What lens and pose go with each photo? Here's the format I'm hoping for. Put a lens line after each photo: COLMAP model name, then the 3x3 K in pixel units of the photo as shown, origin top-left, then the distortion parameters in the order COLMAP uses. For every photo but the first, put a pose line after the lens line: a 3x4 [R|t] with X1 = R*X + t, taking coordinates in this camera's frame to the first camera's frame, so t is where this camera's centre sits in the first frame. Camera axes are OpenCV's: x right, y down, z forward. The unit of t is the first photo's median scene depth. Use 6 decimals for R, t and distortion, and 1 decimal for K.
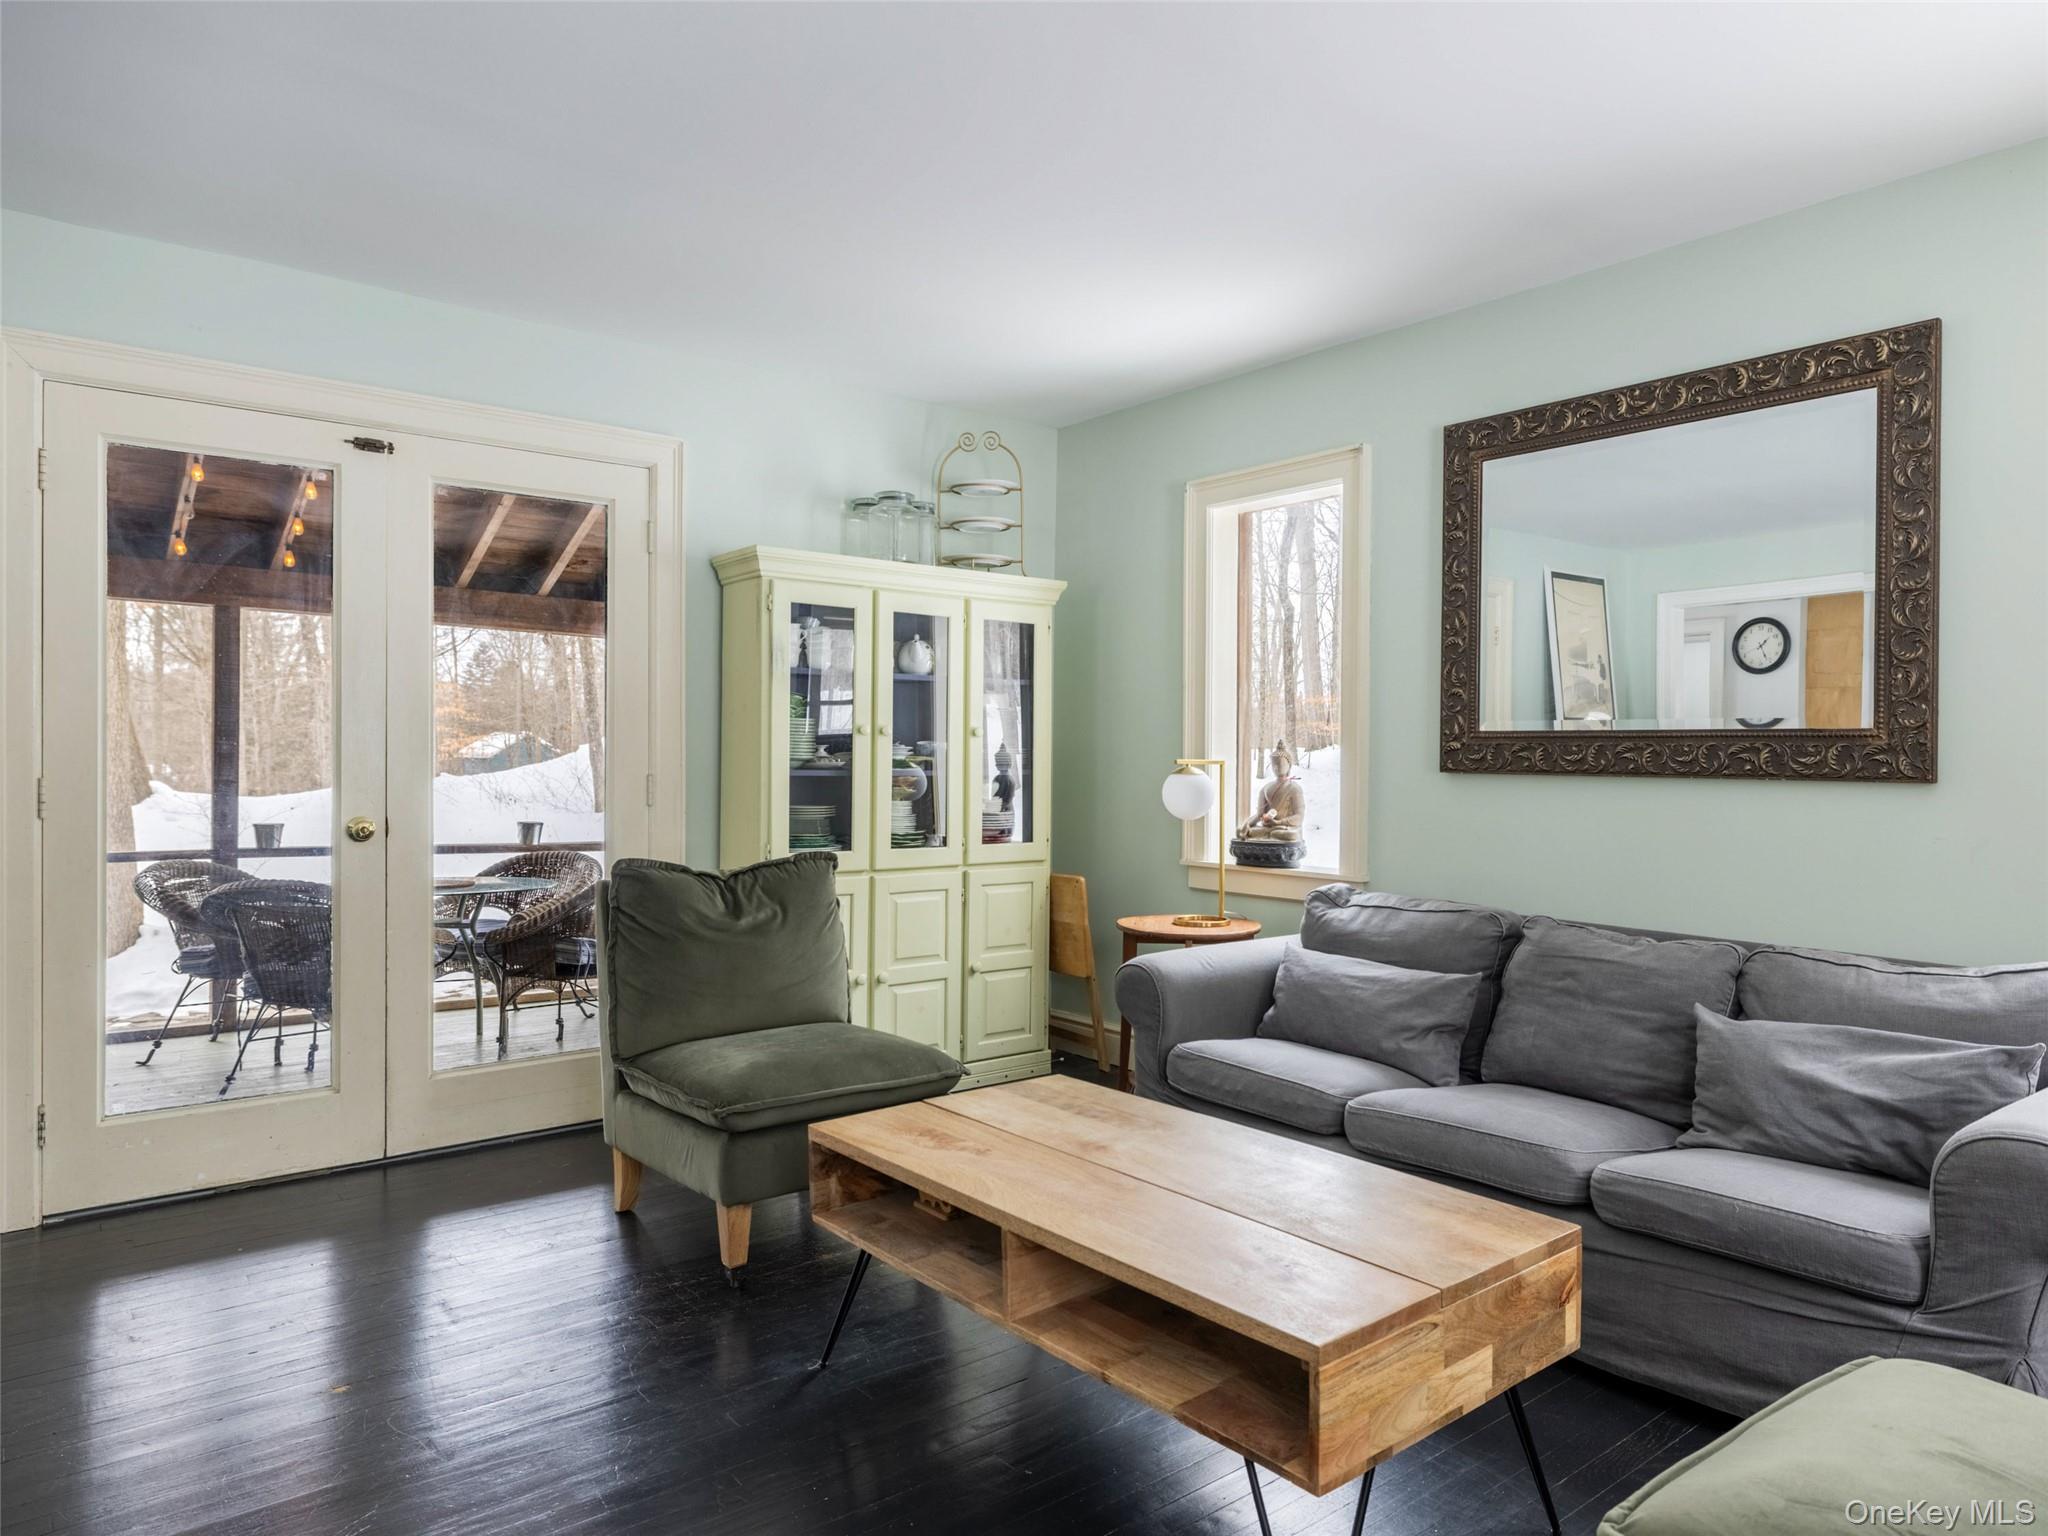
lens RADIAL K [[1258.8, 0, 1033.5], [0, 1258.8, 765.7], [0, 0, 1]] dist [-0.000762, -0.000094]
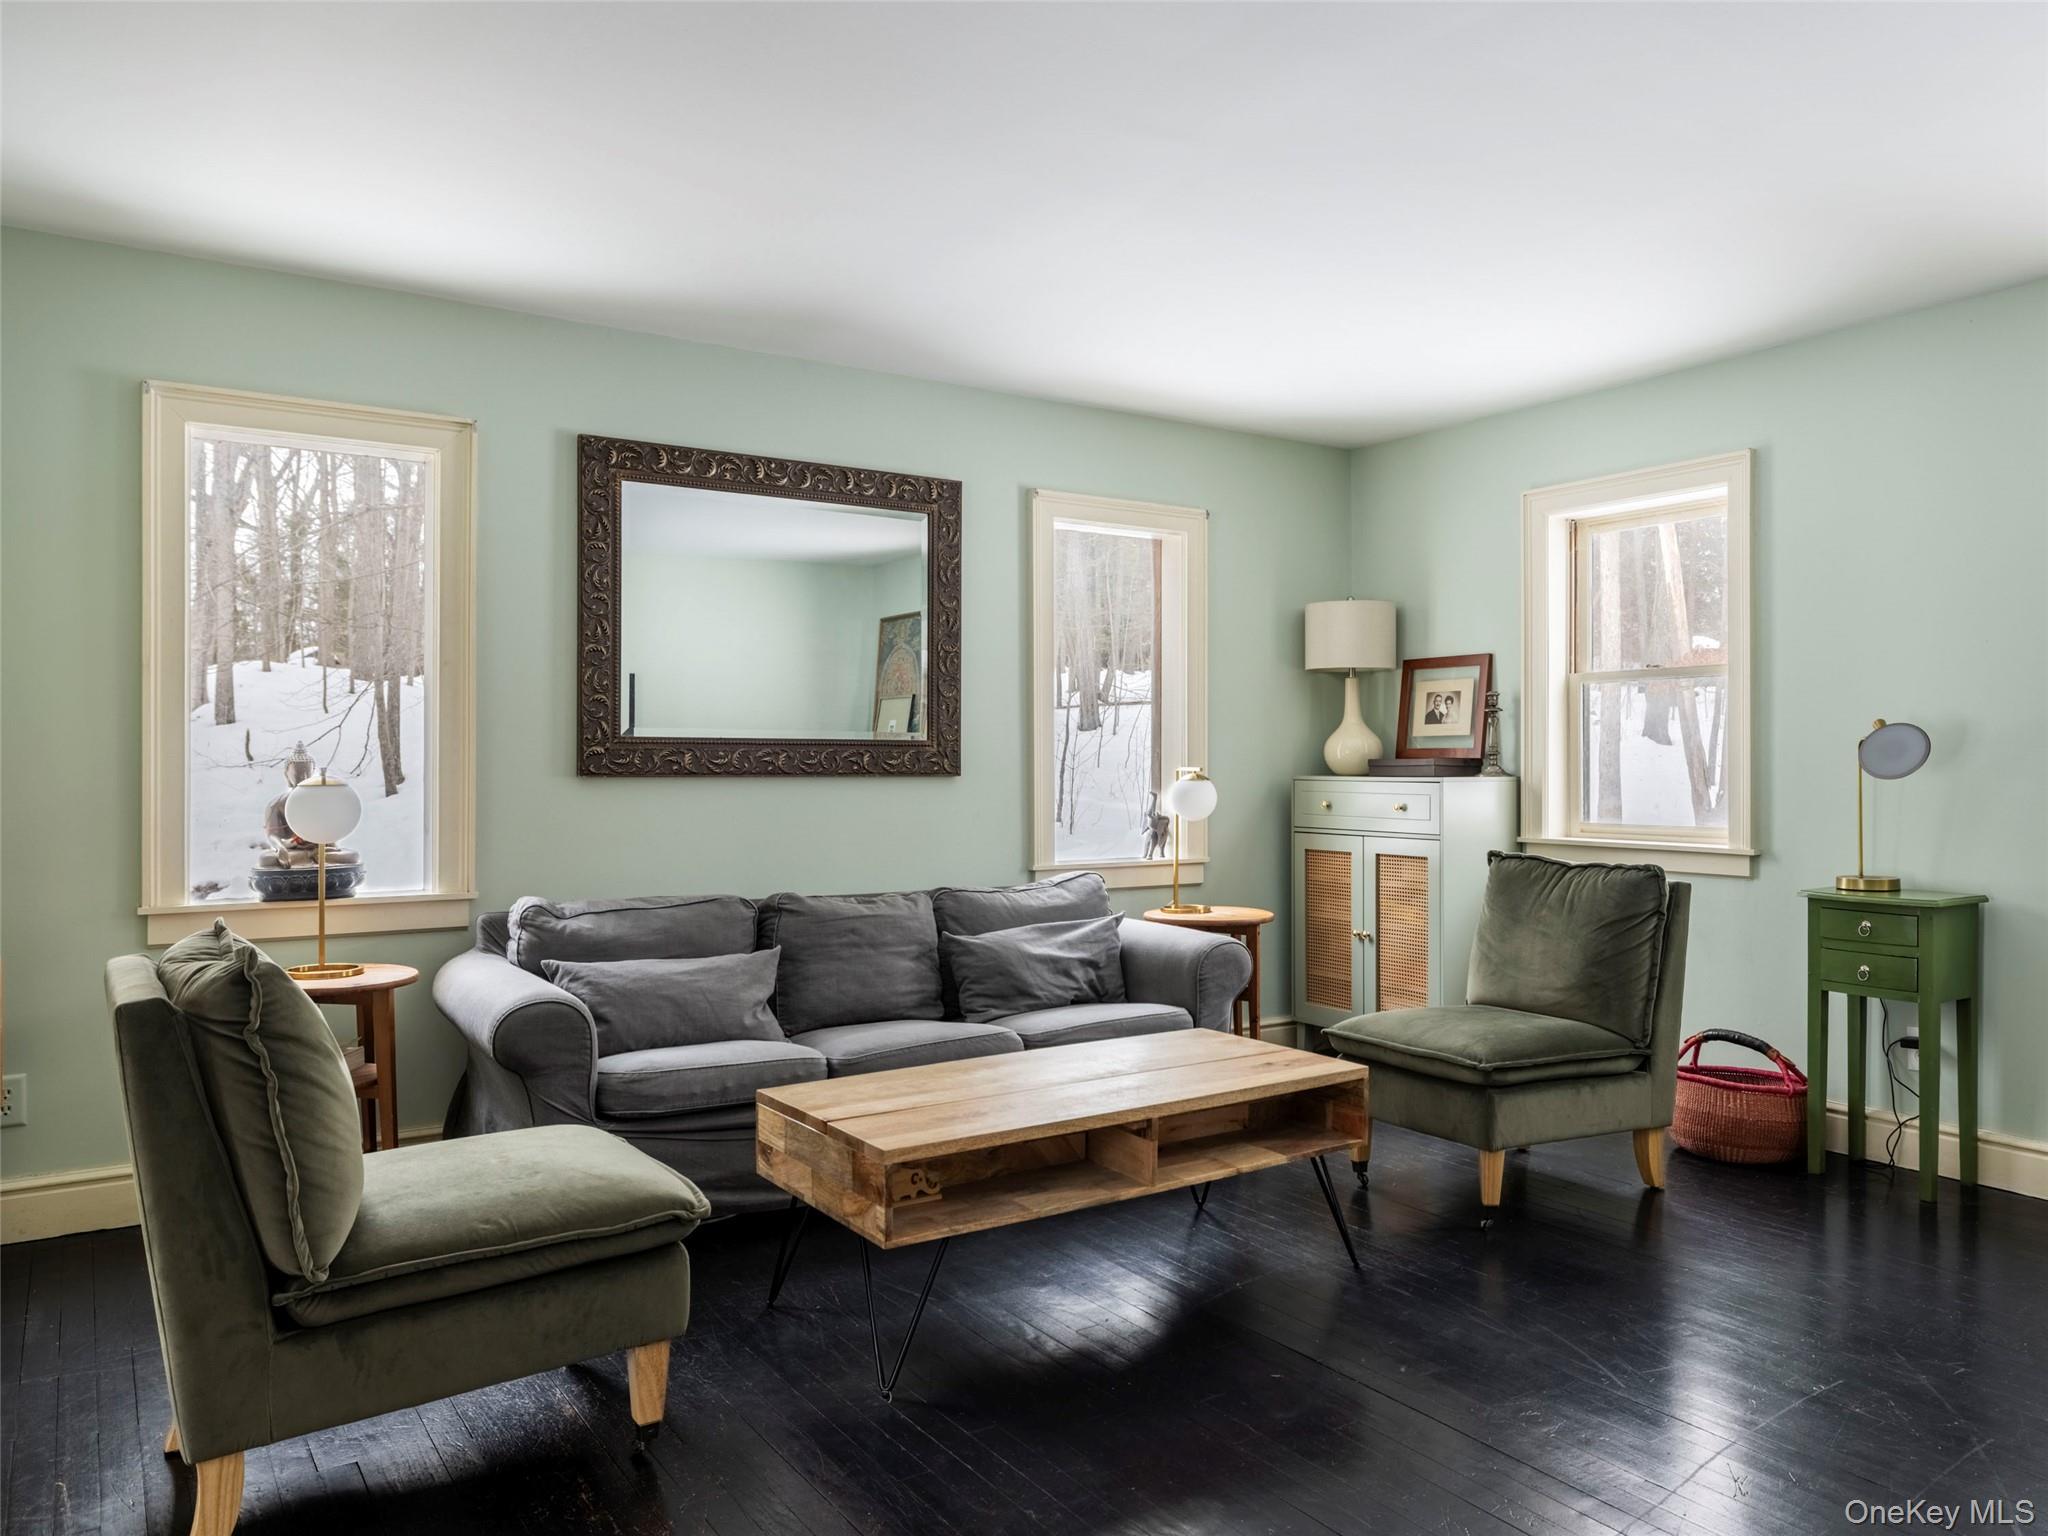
lens RADIAL K [[1614.9, 0, 1031.3], [0, 1614.9, 772.5], [0, 0, 1]] dist [-0.006930, 0.001201]
pose [[0.100576, -0.015070, 0.994815, -1.177285], [0.010062, 0.999850, 0.014129, -0.016324], [-0.994878, 0.008589, 0.100712, 0.648234]]
